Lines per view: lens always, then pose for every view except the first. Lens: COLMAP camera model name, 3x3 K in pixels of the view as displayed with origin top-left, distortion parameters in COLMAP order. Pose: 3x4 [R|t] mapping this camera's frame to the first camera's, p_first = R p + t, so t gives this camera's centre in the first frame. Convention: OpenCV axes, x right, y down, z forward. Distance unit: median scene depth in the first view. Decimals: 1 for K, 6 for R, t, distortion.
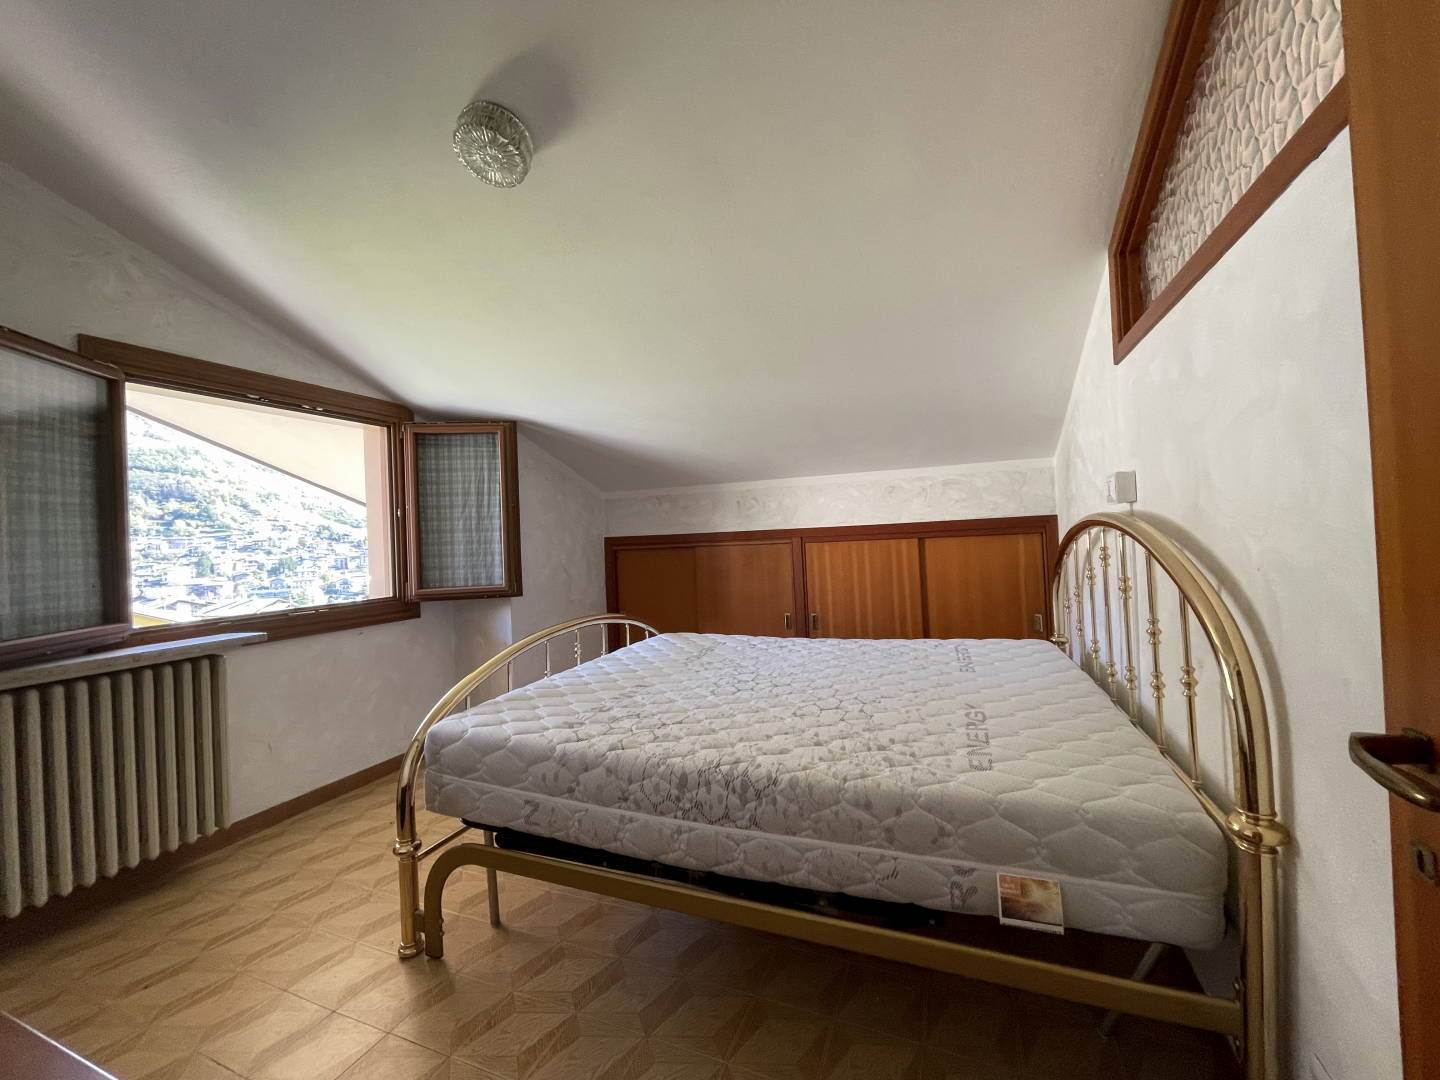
lens RADIAL K [[582.3, 0, 718.6], [0, 582.3, 532.0], [0, 0, 1]] dist [-0.002170, 0.000111]
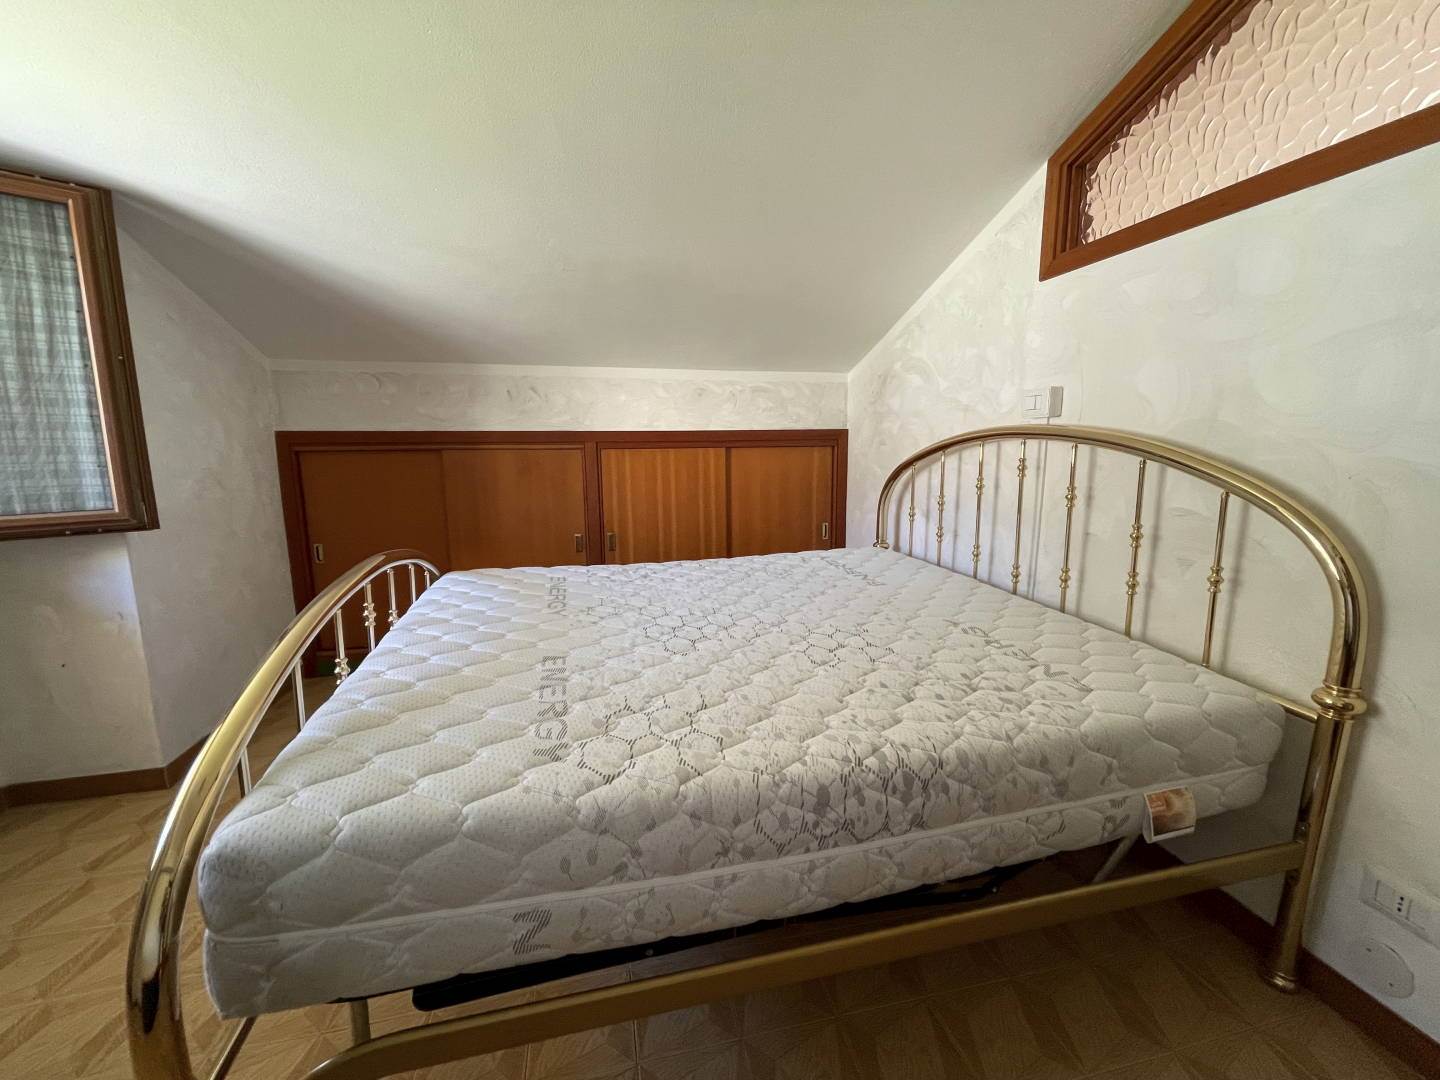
lens RADIAL K [[582.3, 0, 718.6], [0, 582.3, 532.0], [0, 0, 1]] dist [-0.002170, 0.000111]
pose [[0.815434, -0.050183, 0.576670, -0.239554], [-0.036238, 0.989855, 0.137381, 0.018956], [-0.577714, -0.132923, 0.805343, 0.262503]]
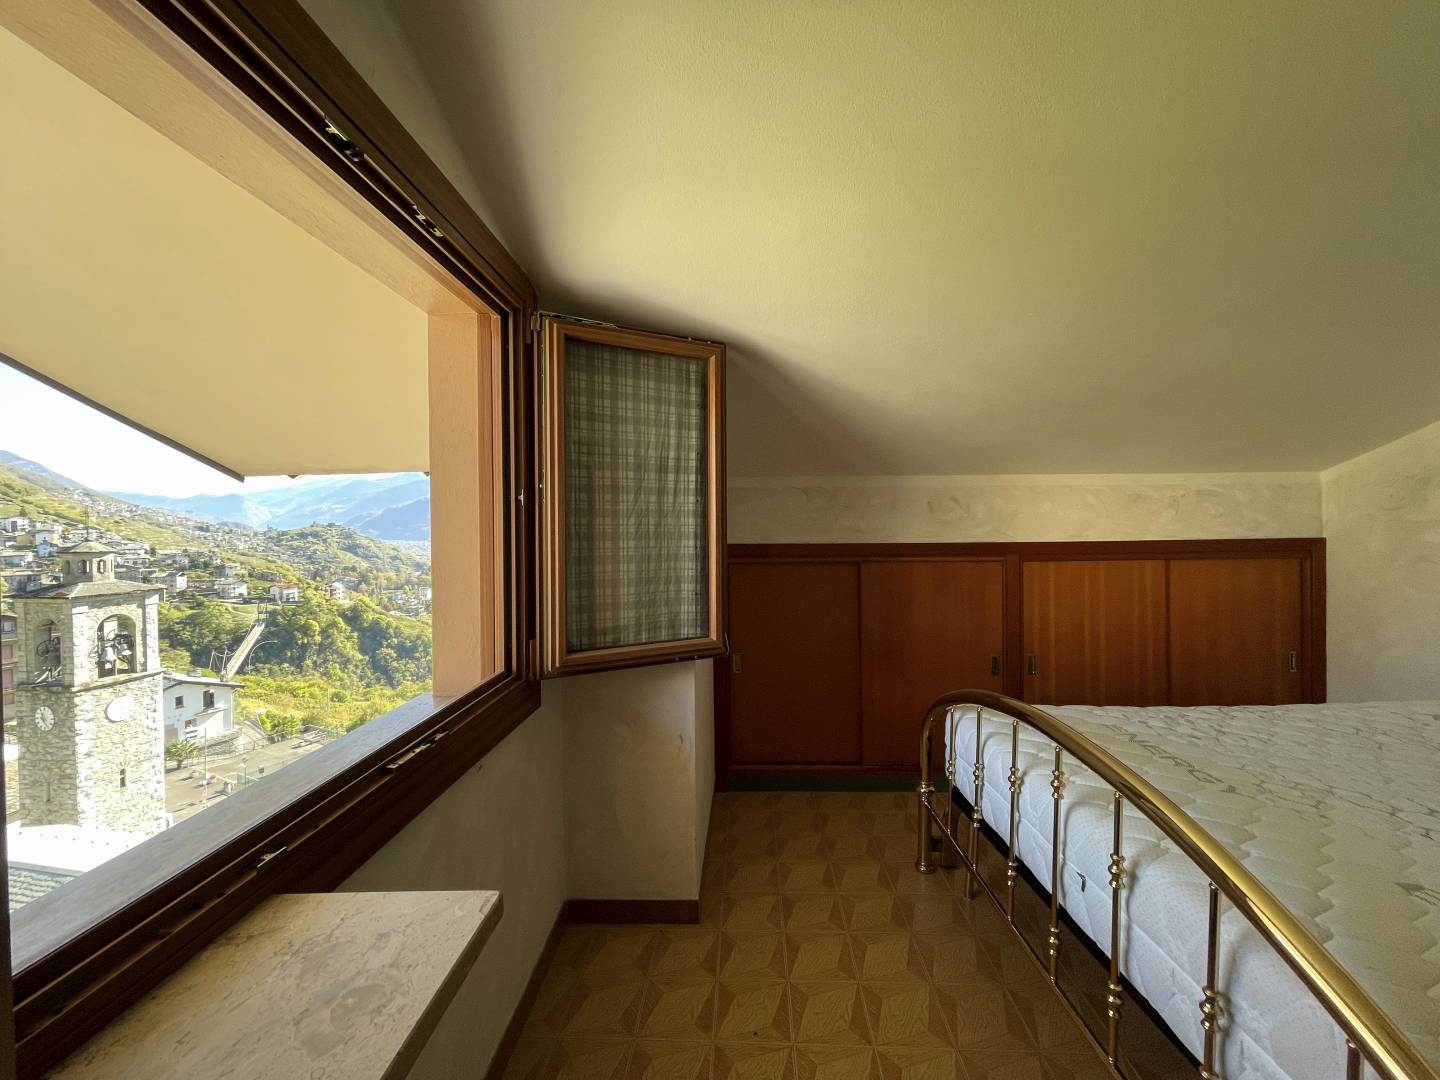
lens RADIAL K [[582.6, 0, 715.3], [0, 582.6, 534.9], [0, 0, 1]] dist [-0.003620, 0.000152]
pose [[0.938613, 0.028483, 0.343795, -0.589814], [-0.034926, 0.999311, 0.012564, -0.013713], [-0.343201, -0.023800, 0.938961, 0.510284]]
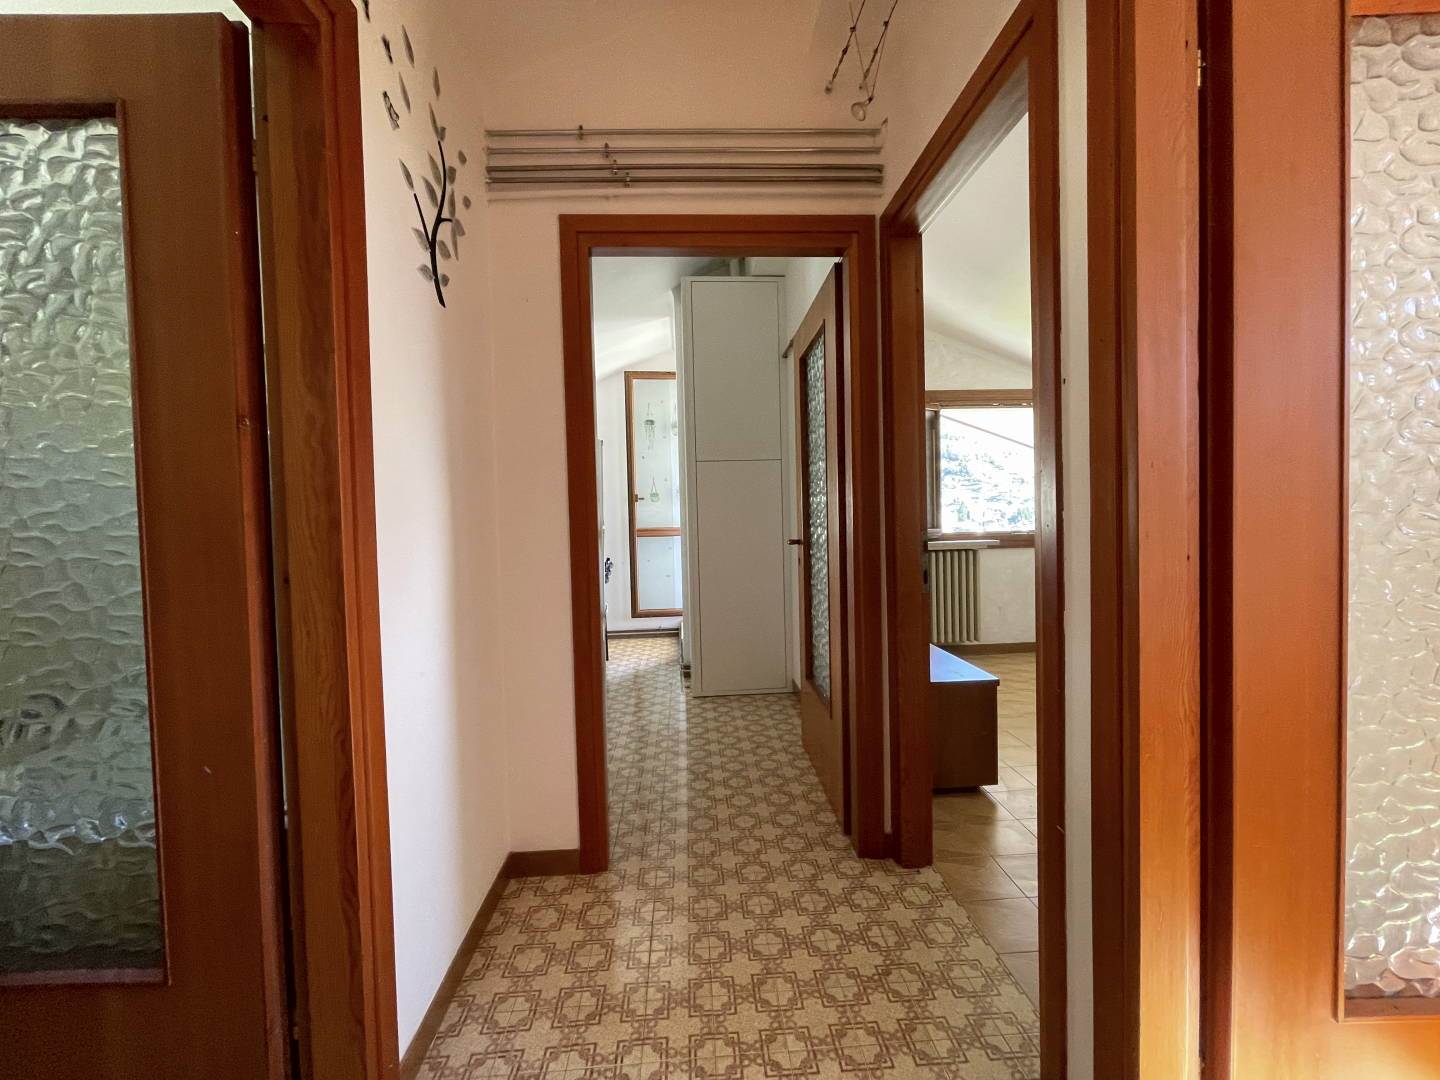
lens RADIAL K [[582.3, 0, 718.6], [0, 582.3, 532.0], [0, 0, 1]] dist [-0.002170, 0.000111]
pose [[0.434316, 0.058623, -0.898851, 0.513885], [0.016535, 0.997193, 0.073026, 0.004033], [0.900609, -0.046579, 0.432128, -0.621610]]
